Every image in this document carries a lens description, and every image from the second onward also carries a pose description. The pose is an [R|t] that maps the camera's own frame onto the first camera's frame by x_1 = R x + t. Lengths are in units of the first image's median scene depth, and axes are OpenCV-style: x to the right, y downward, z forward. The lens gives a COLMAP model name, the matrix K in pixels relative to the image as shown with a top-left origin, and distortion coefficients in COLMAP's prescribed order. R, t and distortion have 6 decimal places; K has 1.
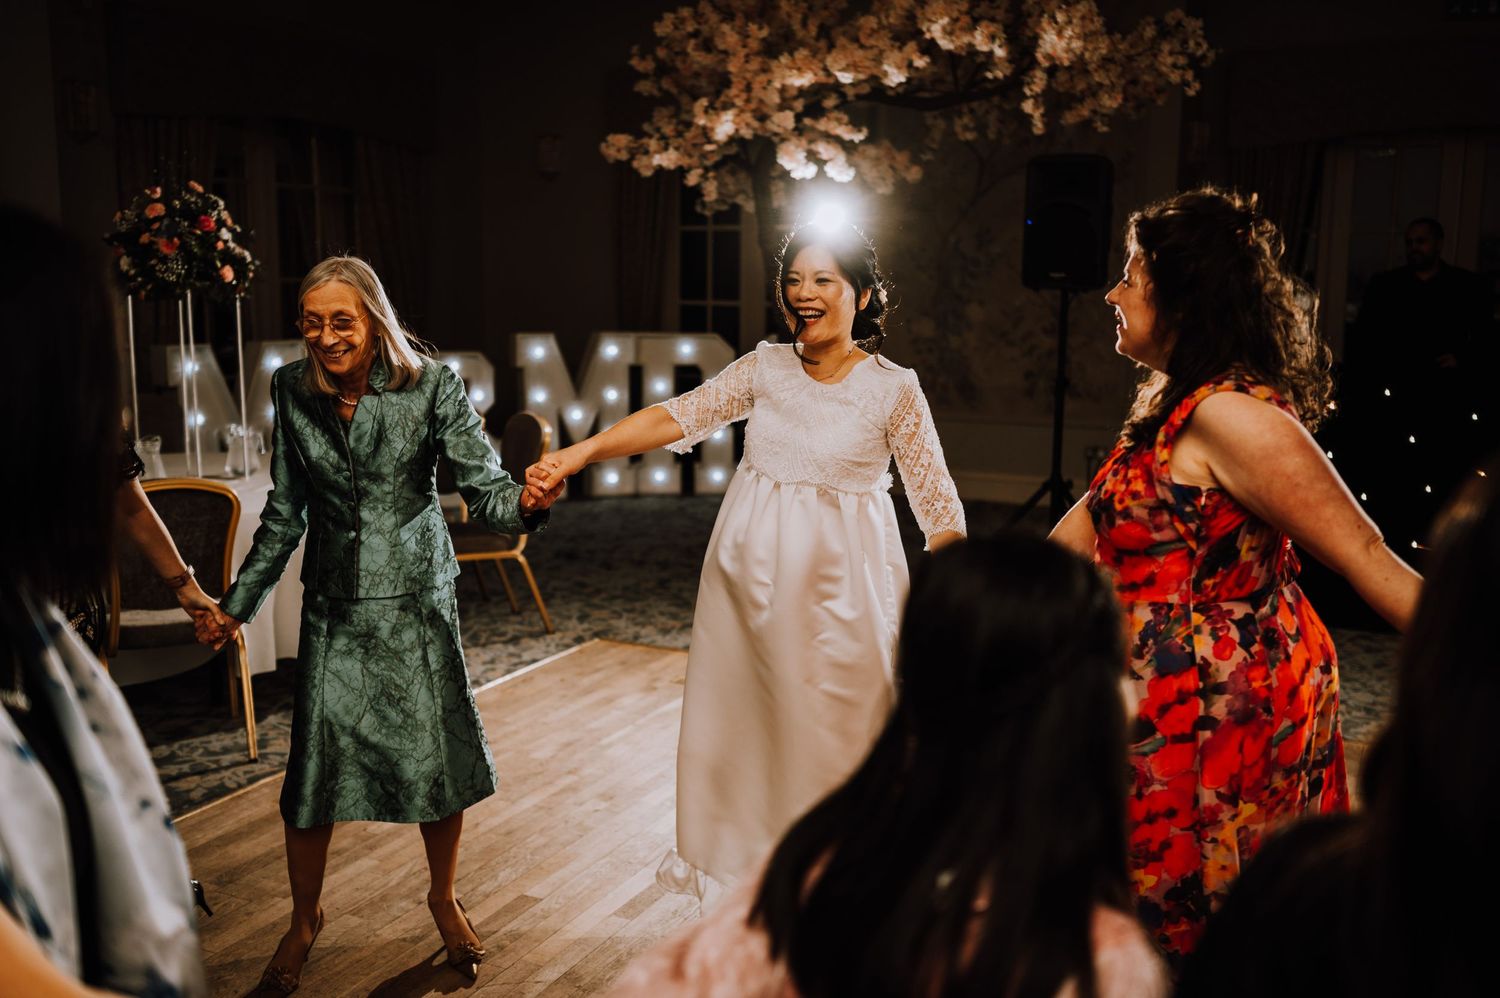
lens RADIAL K [[1413.3, 0, 750.7], [0, 1413.3, 498.1], [0, 0, 1]] dist [-0.000505, 0.000000]
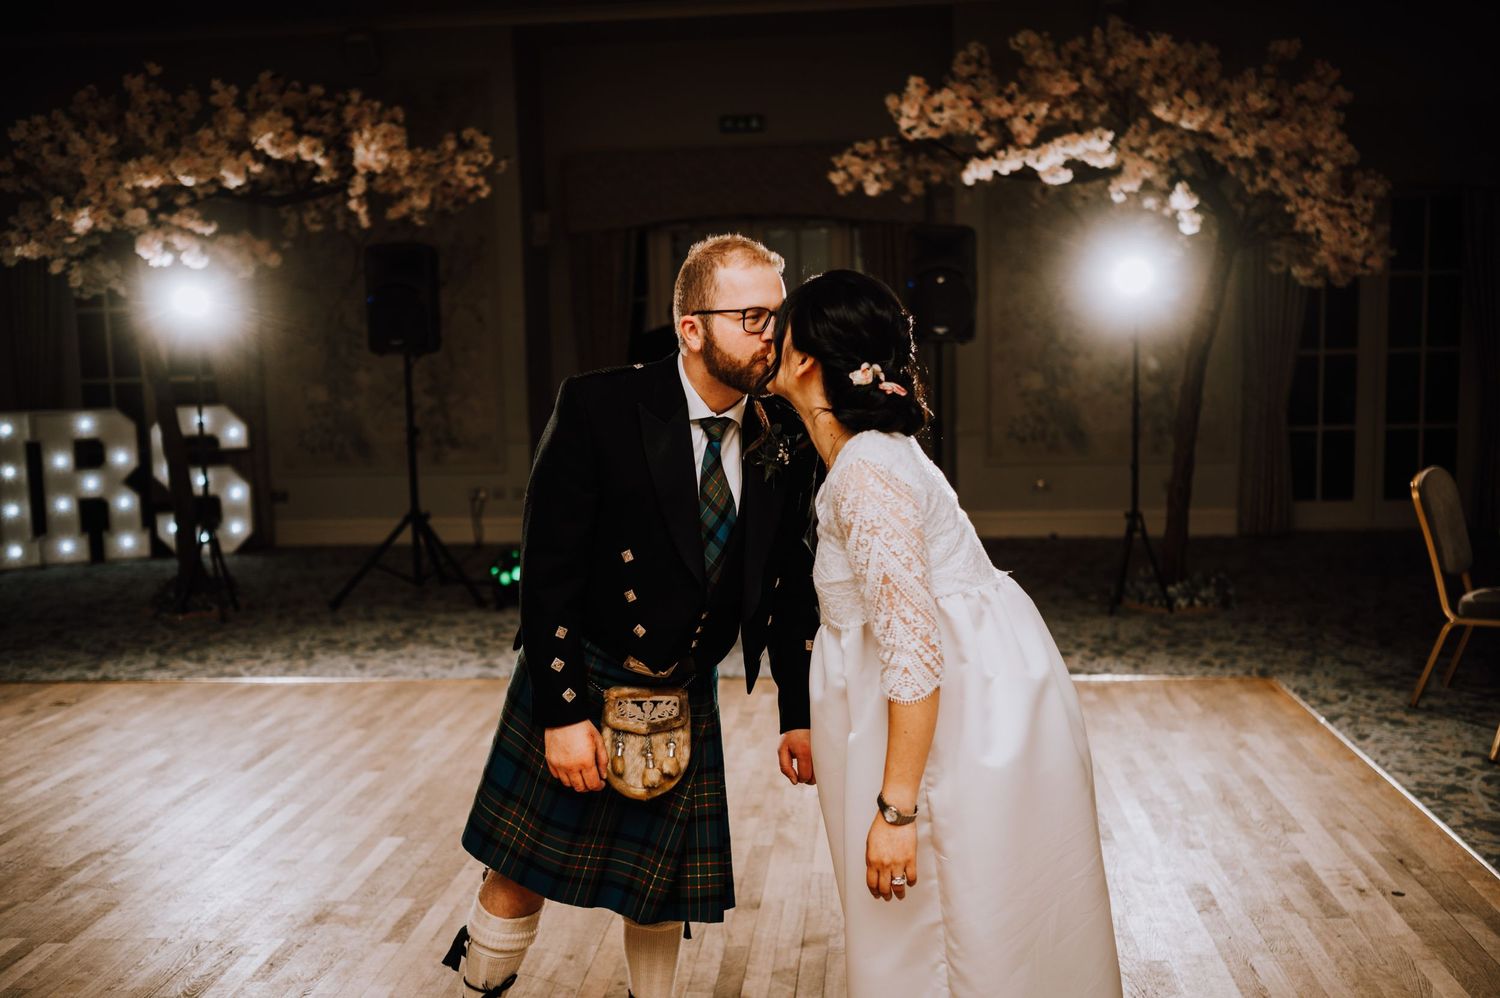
lens RADIAL K [[1413.3, 0, 754.3], [0, 1413.3, 504.1], [0, 0, 1]] dist [-0.000505, 0.000000]
pose [[0.935769, -0.072673, 0.345043, 0.078685], [0.088299, 0.995649, -0.029765, 0.043247], [-0.341378, 0.058320, 0.938115, -0.231531]]
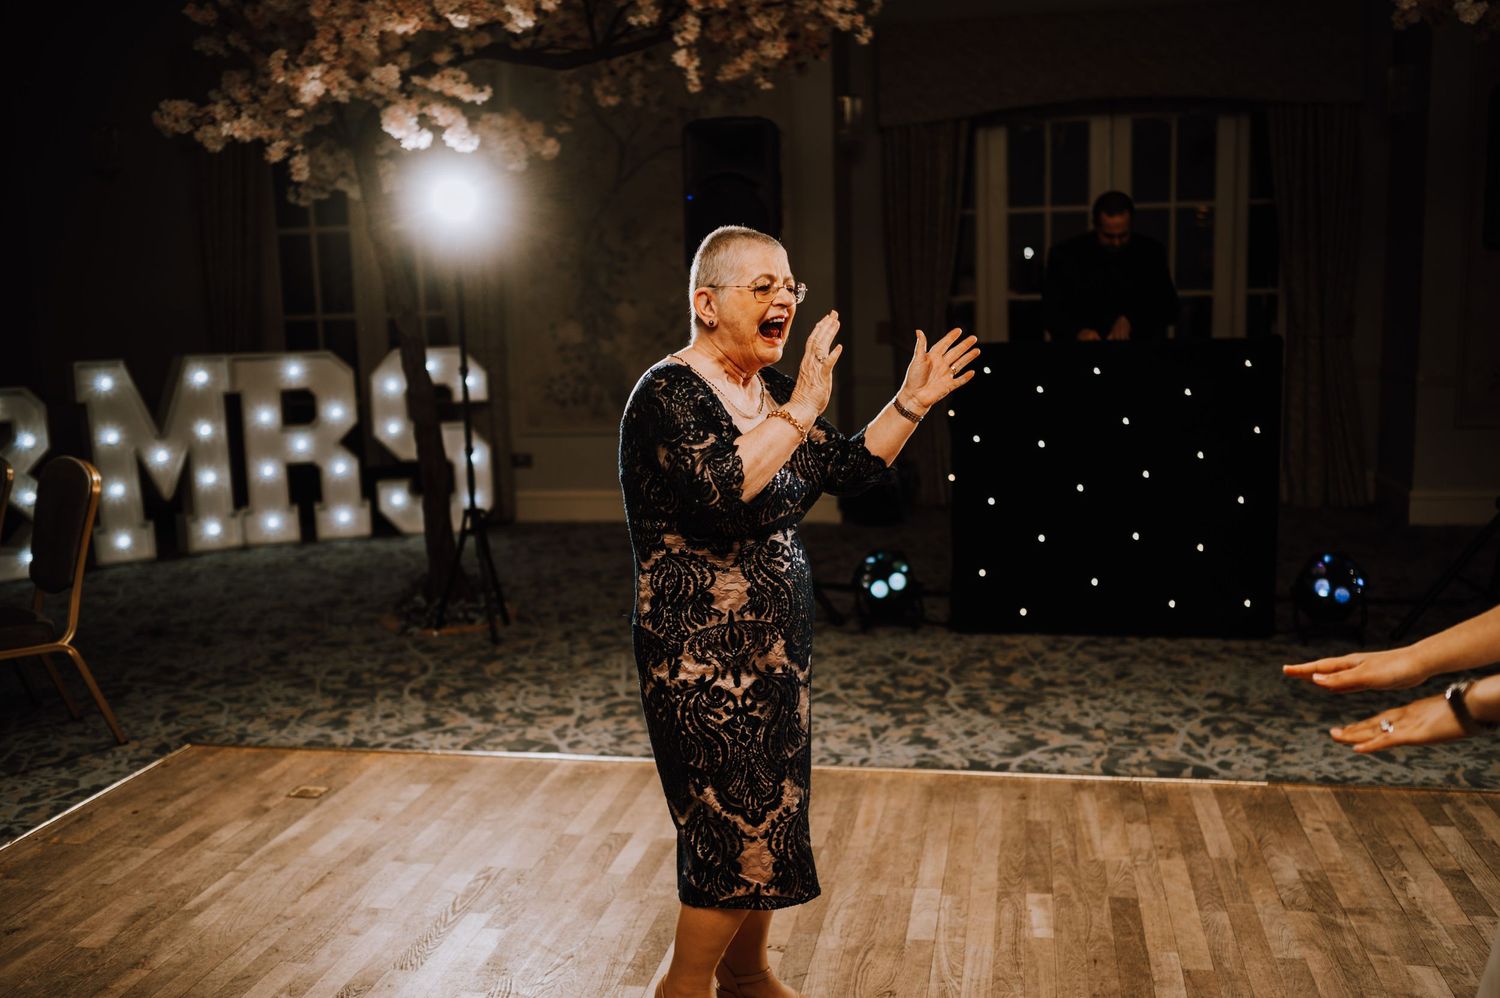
lens RADIAL K [[1413.3, 0, 747.3], [0, 1413.3, 506.3], [0, 0, 1]] dist [-0.000505, 0.000000]
pose [[0.966987, -0.075678, 0.243329, 0.007634], [0.077630, 0.996981, 0.001572, -0.006603], [-0.242714, 0.017370, 0.969942, 0.165402]]
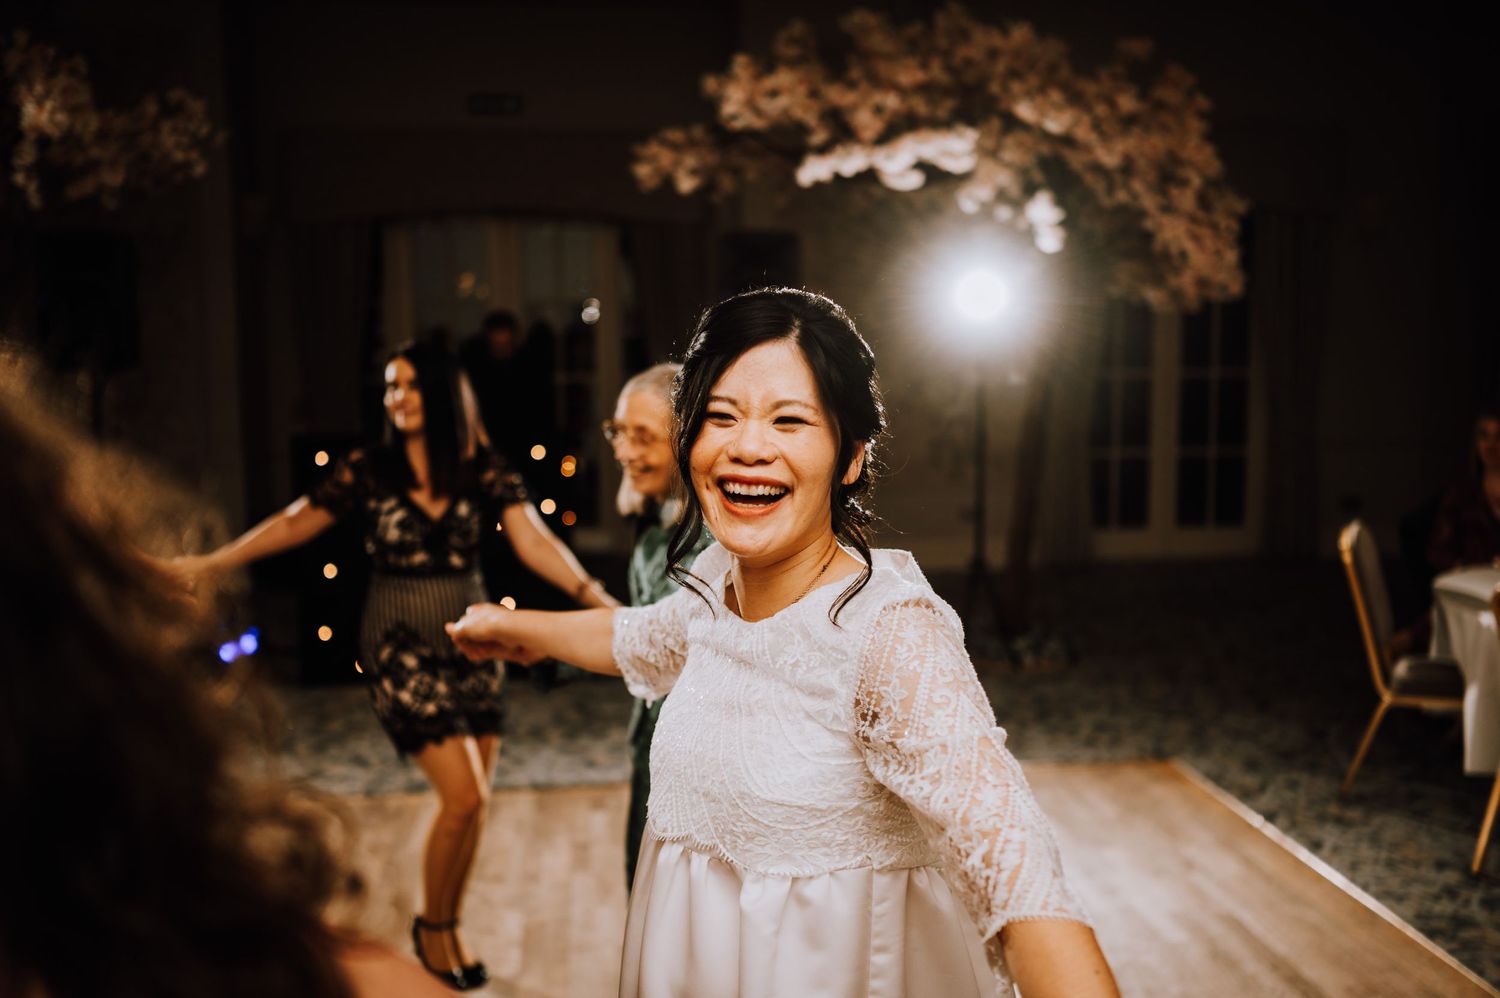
lens RADIAL K [[1413.3, 0, 762.2], [0, 1413.3, 504.9], [0, 0, 1]] dist [-0.000505, 0.000000]
pose [[0.837451, -0.082313, 0.540278, 0.082035], [0.101447, 0.994825, -0.005683, -0.006791], [-0.537014, 0.059569, 0.841467, -0.038127]]
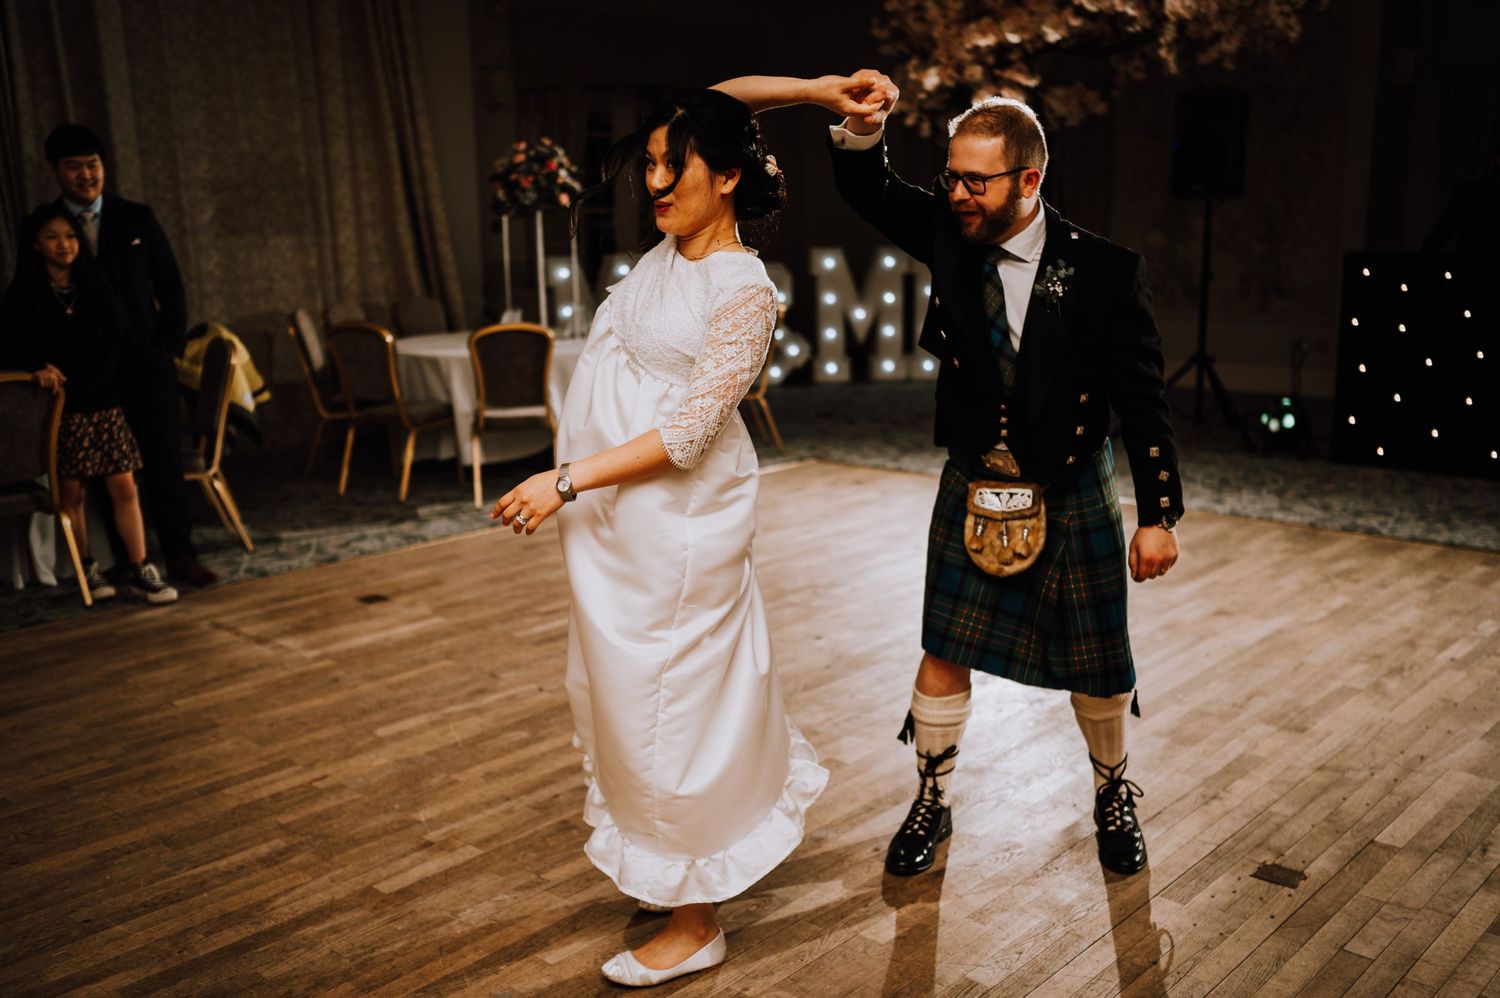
lens RADIAL K [[1413.3, 0, 760.0], [0, 1413.3, 497.9], [0, 0, 1]] dist [-0.000505, 0.000000]
pose [[0.959206, 0.033985, -0.280658, 0.212015], [-0.022107, 0.998725, 0.045379, 0.069017], [0.281843, -0.037324, 0.958734, -0.317131]]
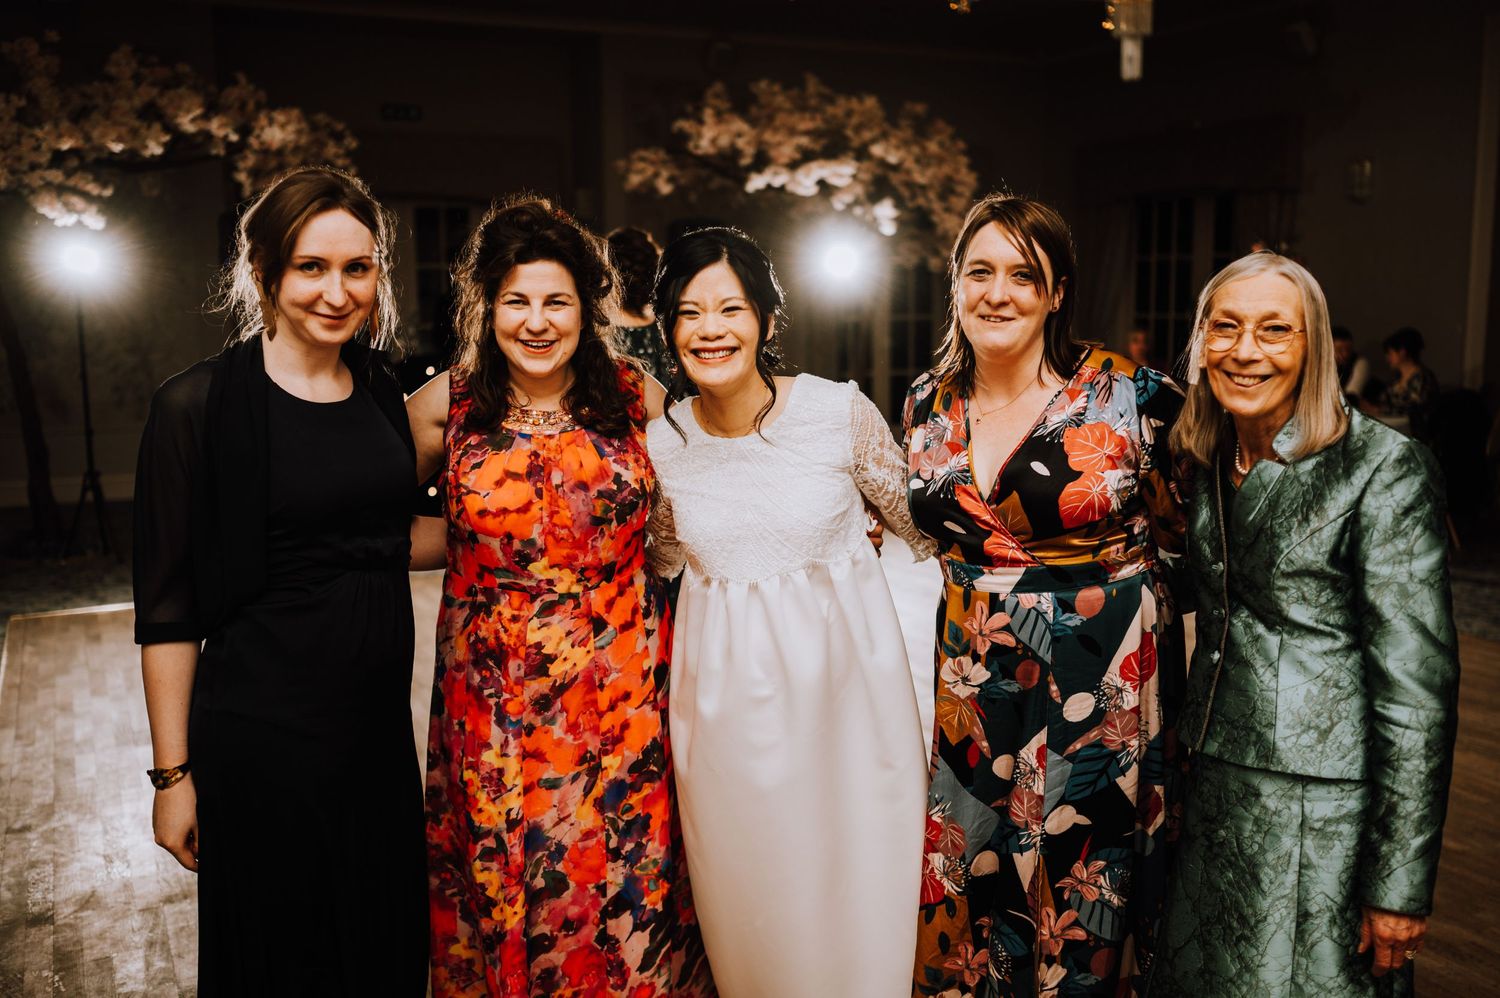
lens RADIAL K [[1413.3, 0, 752.3], [0, 1413.3, 508.2], [0, 0, 1]] dist [-0.000505, 0.000000]
pose [[0.617885, -0.131790, 0.775144, -0.572609], [0.141044, 0.988439, 0.055625, 0.028834], [-0.773514, 0.074960, 0.629331, -0.198169]]
